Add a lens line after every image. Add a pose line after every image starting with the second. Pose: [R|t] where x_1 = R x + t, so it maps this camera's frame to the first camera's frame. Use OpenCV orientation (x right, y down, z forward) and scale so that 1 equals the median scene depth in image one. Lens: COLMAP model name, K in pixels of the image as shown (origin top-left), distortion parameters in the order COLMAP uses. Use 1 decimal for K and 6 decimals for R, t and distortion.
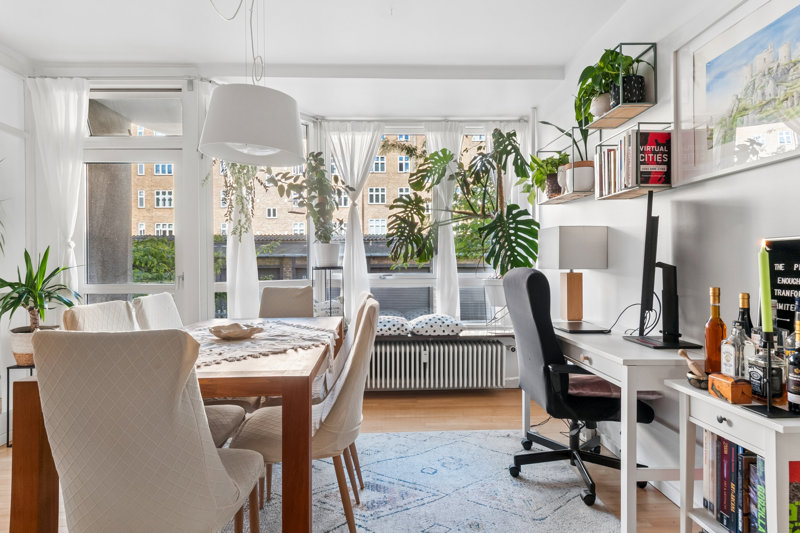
lens RADIAL K [[417.0, 0, 409.6], [0, 417.0, 267.1], [0, 0, 1]] dist [0.001346, -0.001040]
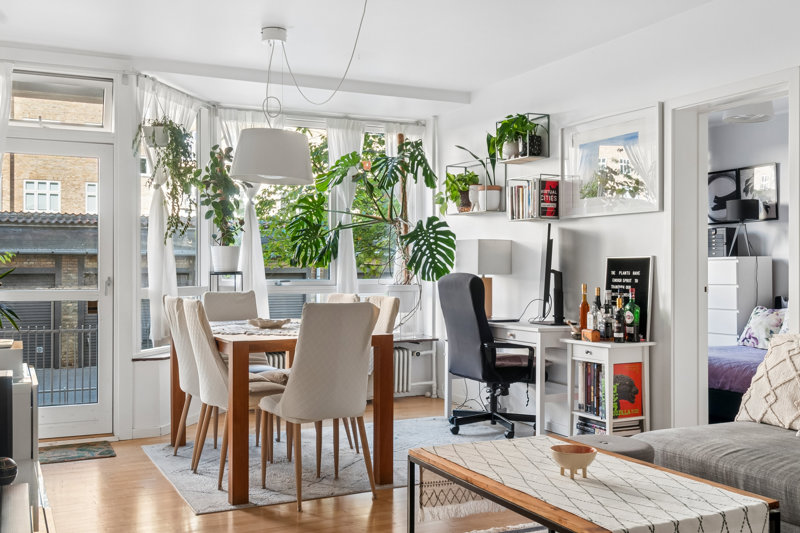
lens RADIAL K [[820.9, 0, 400.0], [0, 820.9, 266.5], [0, 0, 1]] dist [0.002941, 0.008598]
pose [[0.911530, 0.006535, 0.411181, -0.982691], [-0.003176, 0.999956, -0.008852, 0.004651], [-0.411221, 0.006762, 0.911511, -1.289270]]
